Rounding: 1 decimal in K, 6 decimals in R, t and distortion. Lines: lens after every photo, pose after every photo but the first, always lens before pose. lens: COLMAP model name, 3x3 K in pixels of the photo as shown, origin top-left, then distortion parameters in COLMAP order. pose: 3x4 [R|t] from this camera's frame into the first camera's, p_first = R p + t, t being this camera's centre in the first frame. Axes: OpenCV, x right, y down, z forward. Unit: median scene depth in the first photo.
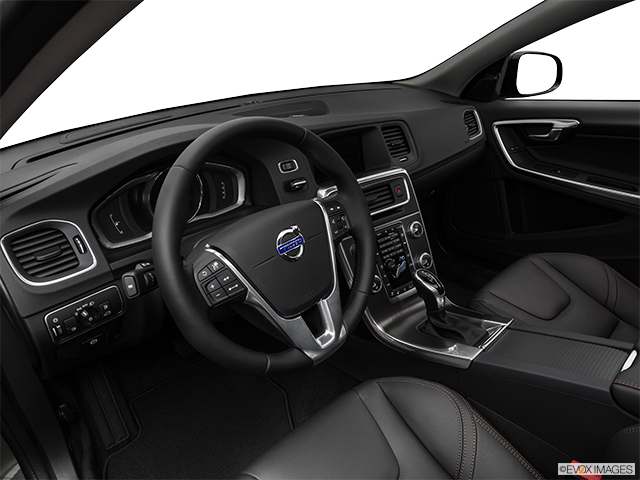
lens RADIAL K [[436.2, 0, 324.4], [0, 436.2, 245.4], [0, 0, 1]] dist [-0.030966, 0.005742]
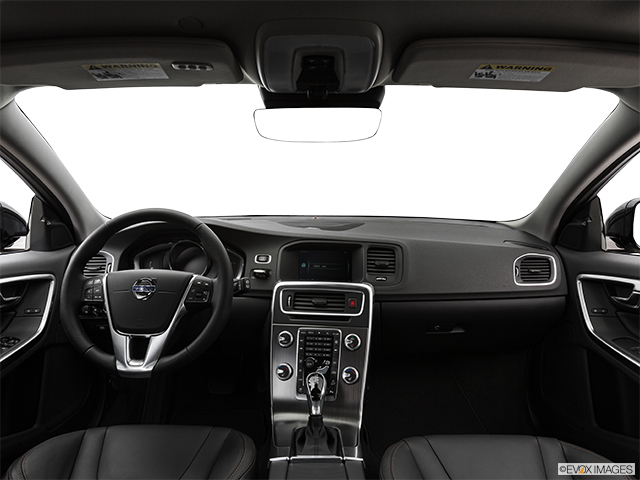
lens RADIAL K [[426.4, 0, 320.9], [0, 426.4, 241.6], [0, 0, 1]] dist [0.002189, -0.001082]
pose [[0.729545, 0.128193, -0.671812, 0.821737], [-0.330680, 0.925946, -0.182411, -0.048826], [0.598678, 0.355232, 0.717910, 0.153260]]
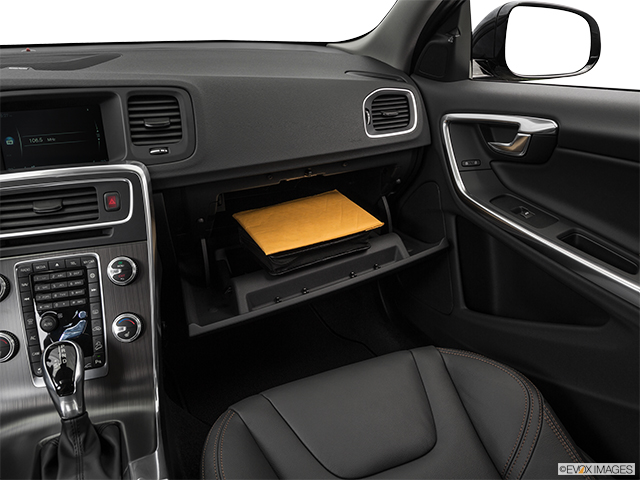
lens RADIAL K [[527.8, 0, 322.5], [0, 527.8, 239.1], [0, 0, 1]] dist [-0.085646, 0.028737]
pose [[0.945819, 0.160675, -0.282154, 0.665855], [-0.172384, 0.984883, -0.017005, -0.114884], [0.275156, 0.064722, 0.959218, 0.419877]]
